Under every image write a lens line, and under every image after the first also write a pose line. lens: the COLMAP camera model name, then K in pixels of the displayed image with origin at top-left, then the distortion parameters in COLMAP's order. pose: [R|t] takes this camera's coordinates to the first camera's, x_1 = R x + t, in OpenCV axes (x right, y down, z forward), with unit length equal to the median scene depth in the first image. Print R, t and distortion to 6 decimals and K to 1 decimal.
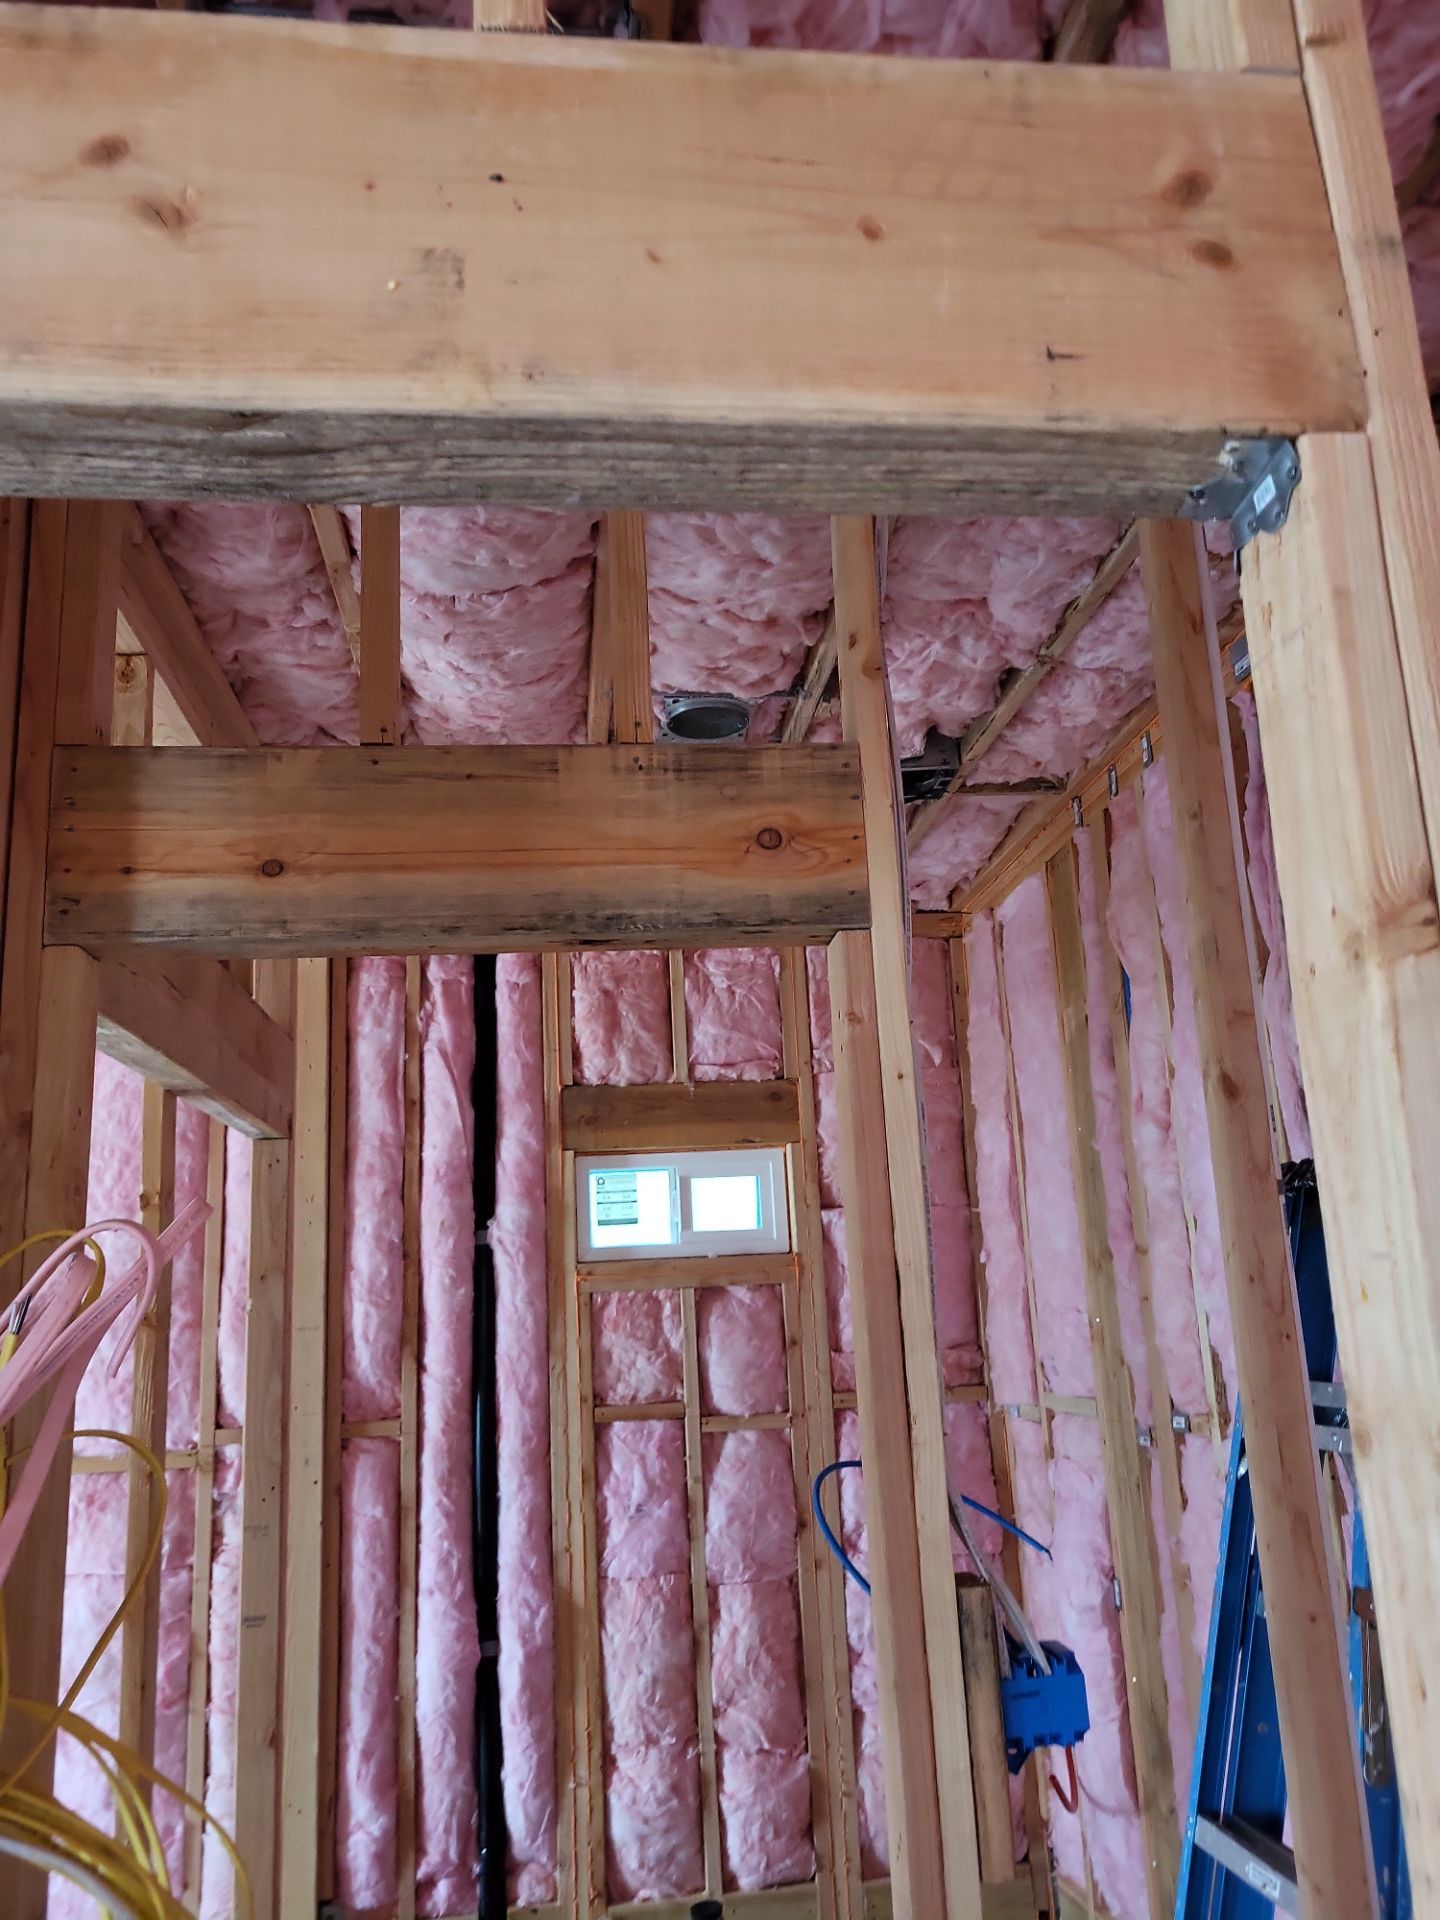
lens RADIAL K [[1421.2, 0, 750.2], [0, 1421.2, 967.6], [0, 0, 1]] dist [0.047496, -0.037057]
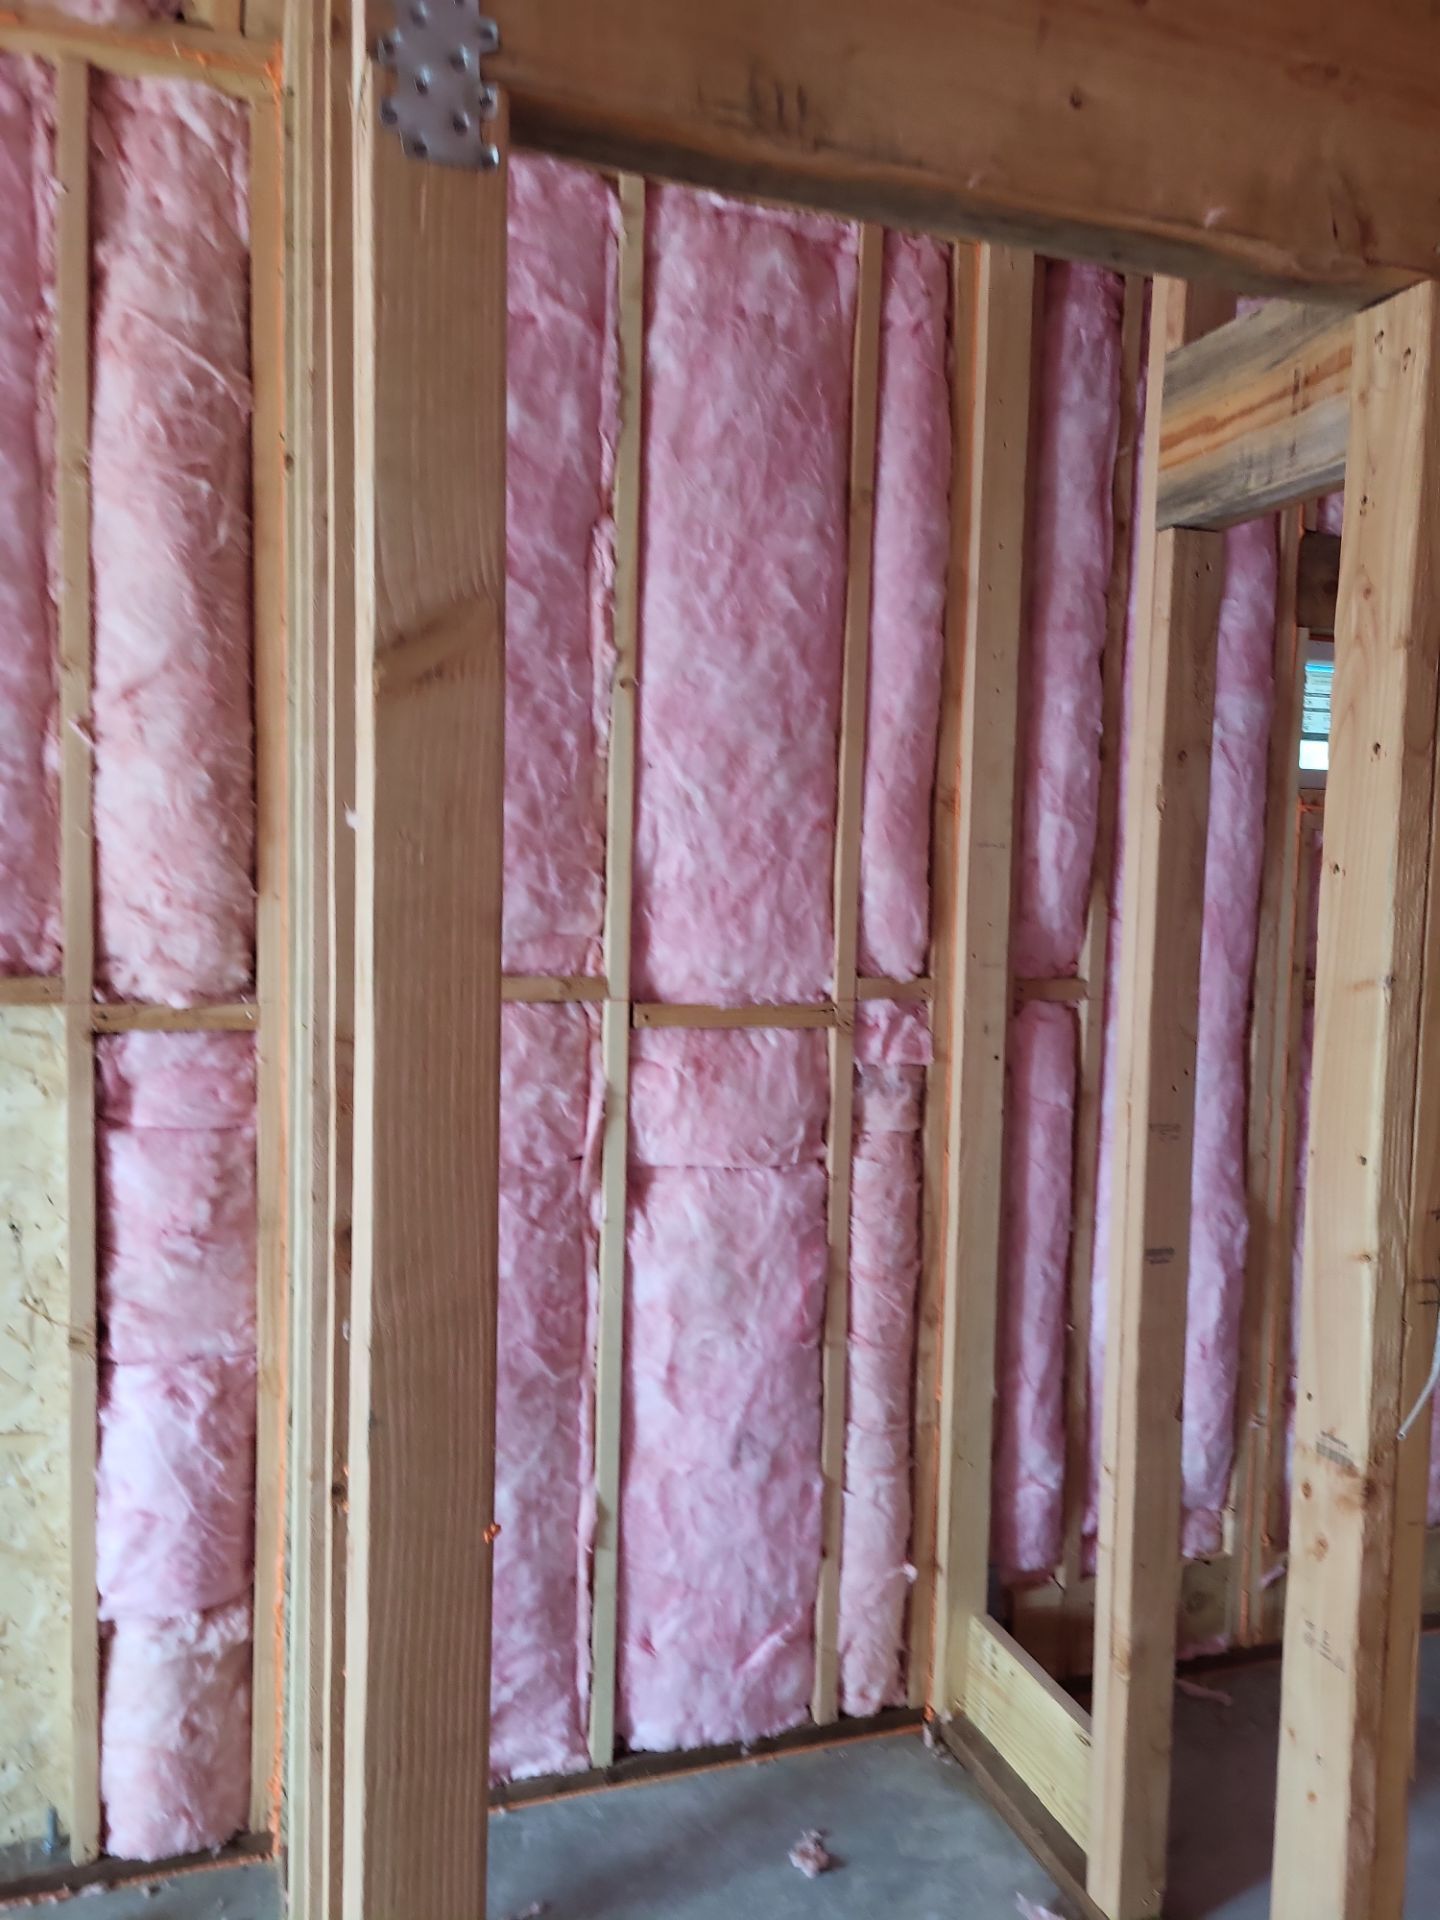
lens RADIAL K [[1421.2, 0, 750.2], [0, 1421.2, 967.6], [0, 0, 1]] dist [0.047496, -0.037057]
pose [[0.969640, 0.058753, 0.237374, -0.586070], [-0.124435, 0.954181, 0.272129, 0.139697], [-0.210509, -0.293405, 0.932523, 0.379936]]
